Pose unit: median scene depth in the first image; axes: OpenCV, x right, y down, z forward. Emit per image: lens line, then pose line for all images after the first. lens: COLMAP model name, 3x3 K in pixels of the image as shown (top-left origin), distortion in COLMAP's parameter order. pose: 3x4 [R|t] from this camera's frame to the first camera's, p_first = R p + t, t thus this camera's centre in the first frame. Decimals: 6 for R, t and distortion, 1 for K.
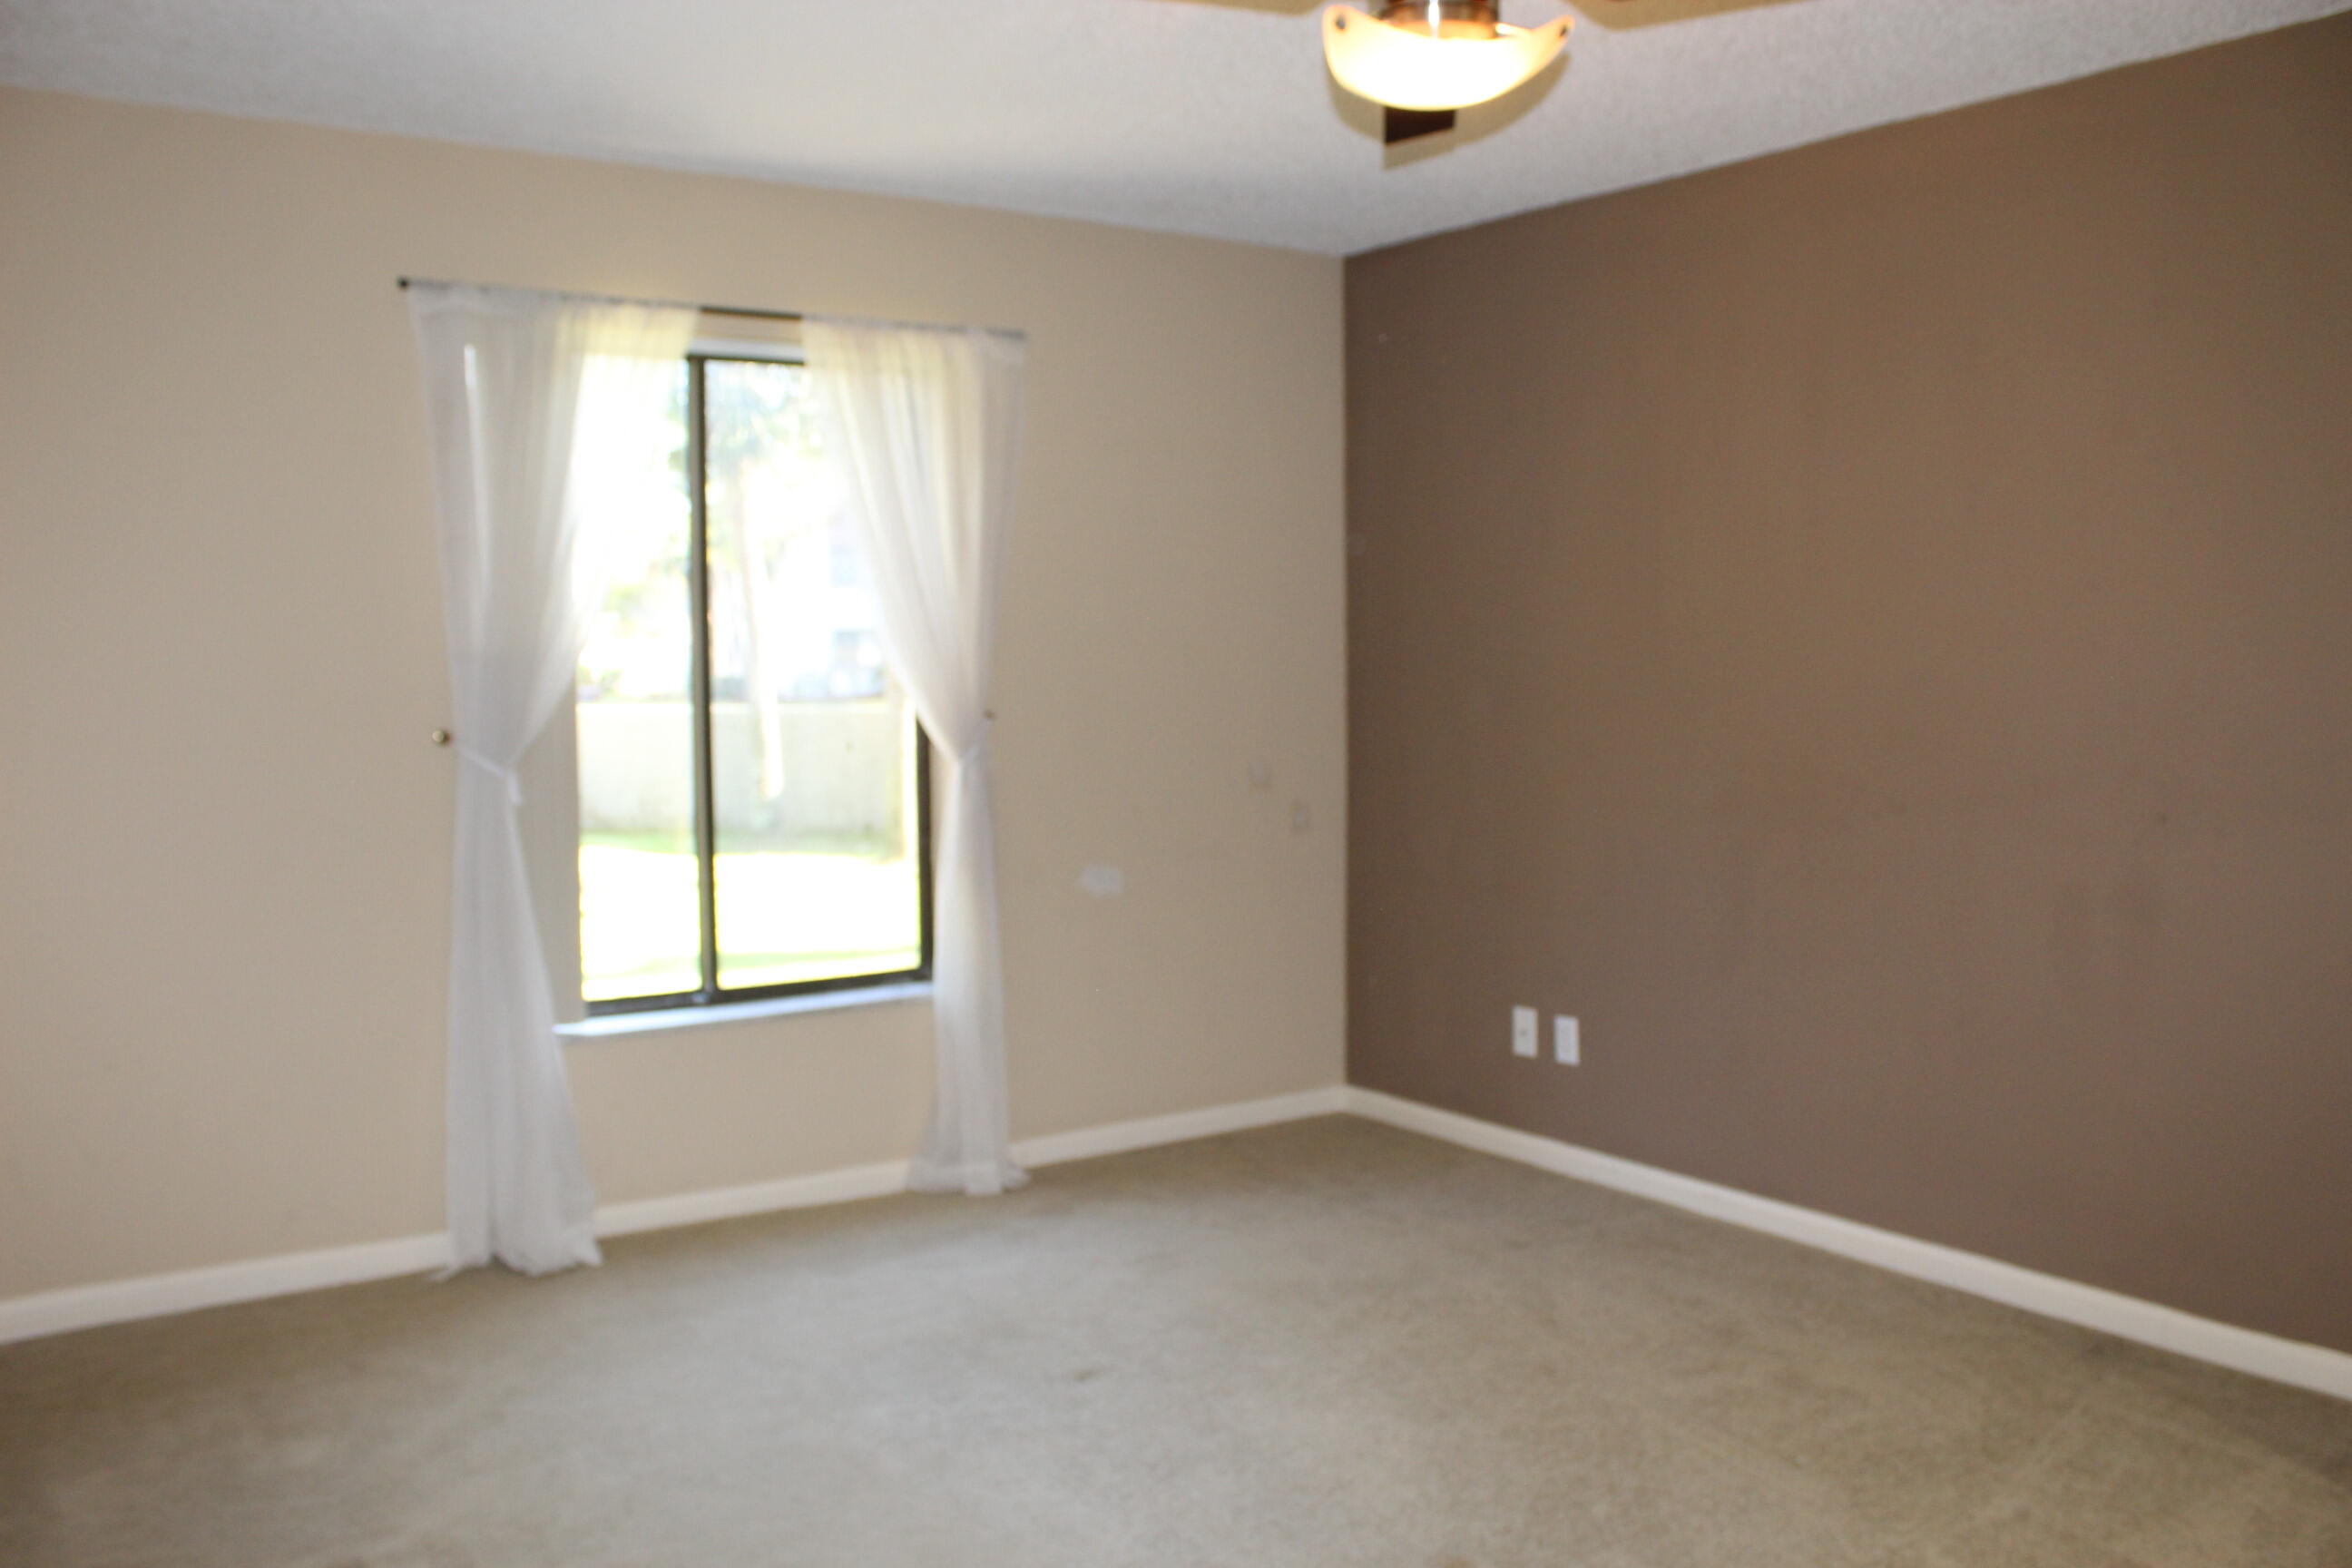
lens RADIAL K [[1964.4, 0, 1186.8], [0, 1964.4, 780.6], [0, 0, 1]] dist [-0.169066, 0.160060]
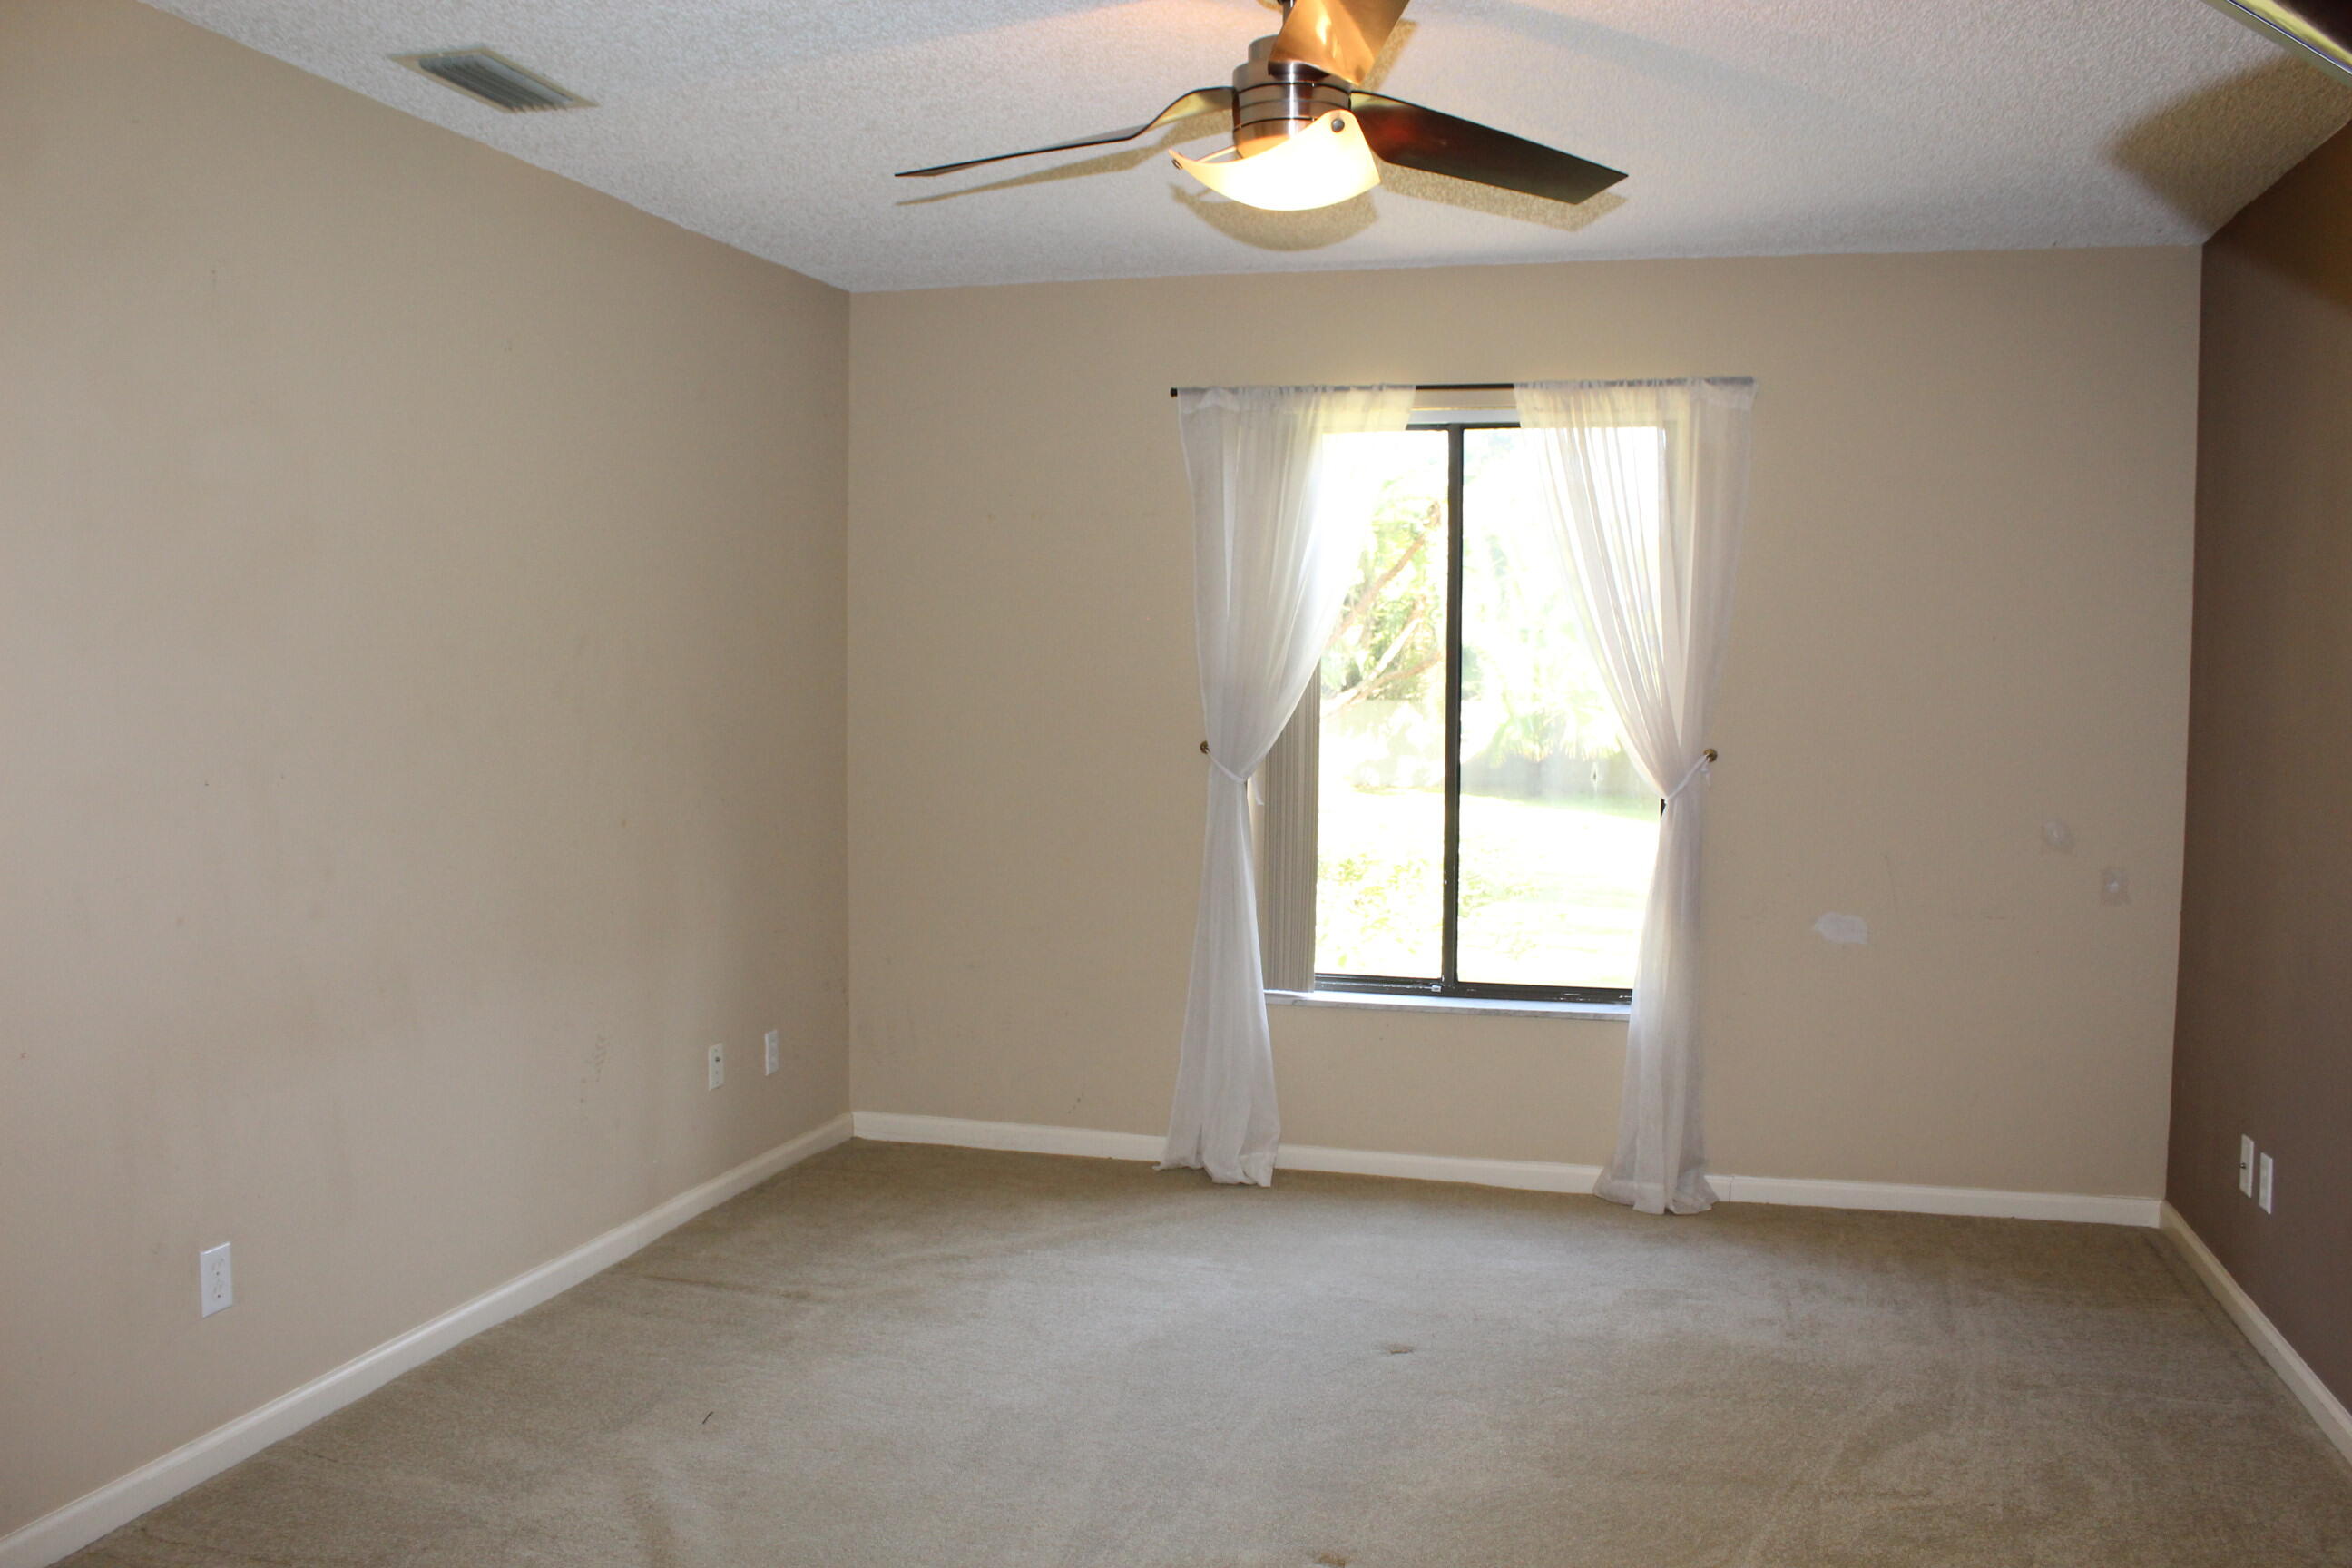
lens RADIAL K [[1964.4, 0, 1186.8], [0, 1964.4, 780.6], [0, 0, 1]] dist [-0.169066, 0.160060]
pose [[0.645413, 0.060316, -0.761449, 0.539871], [-0.064503, 0.997620, 0.024349, -0.028459], [0.761106, 0.033401, 0.647767, 0.142470]]
